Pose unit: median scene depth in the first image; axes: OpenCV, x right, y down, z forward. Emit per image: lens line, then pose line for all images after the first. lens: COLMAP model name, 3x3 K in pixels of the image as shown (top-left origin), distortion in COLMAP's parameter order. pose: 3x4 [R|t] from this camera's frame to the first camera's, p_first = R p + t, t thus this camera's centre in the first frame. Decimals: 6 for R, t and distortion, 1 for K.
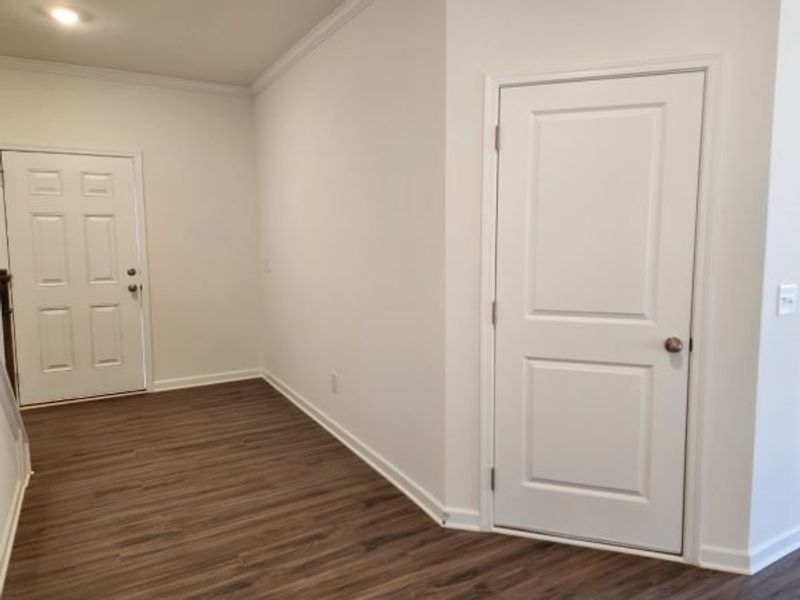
lens RADIAL K [[566.2, 0, 401.3], [0, 566.2, 298.9], [0, 0, 1]] dist [0.071763, -0.044301]
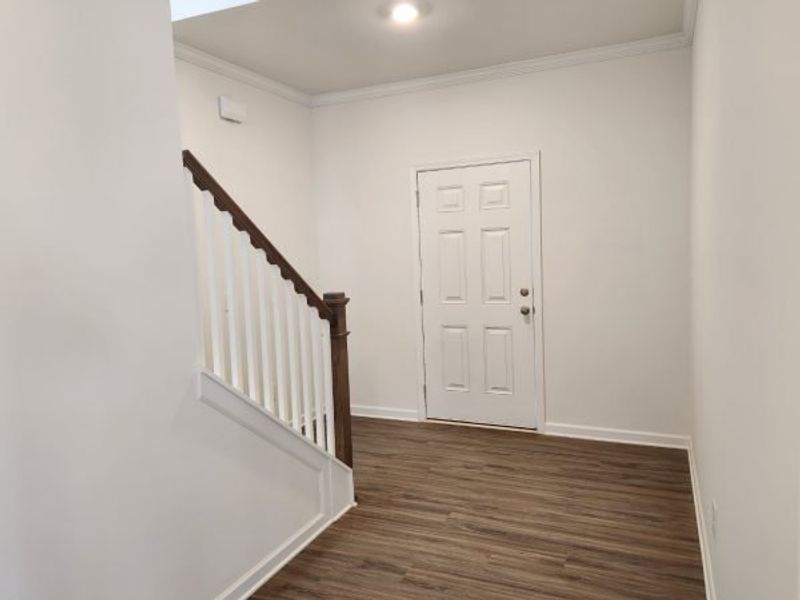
lens RADIAL K [[566.2, 0, 400.7], [0, 566.2, 292.9], [0, 0, 1]] dist [0.071763, -0.044301]
pose [[0.605614, 0.044712, -0.794502, 0.116946], [-0.056657, 0.998309, 0.012995, -0.053136], [0.793739, 0.037144, 0.607123, 0.377840]]
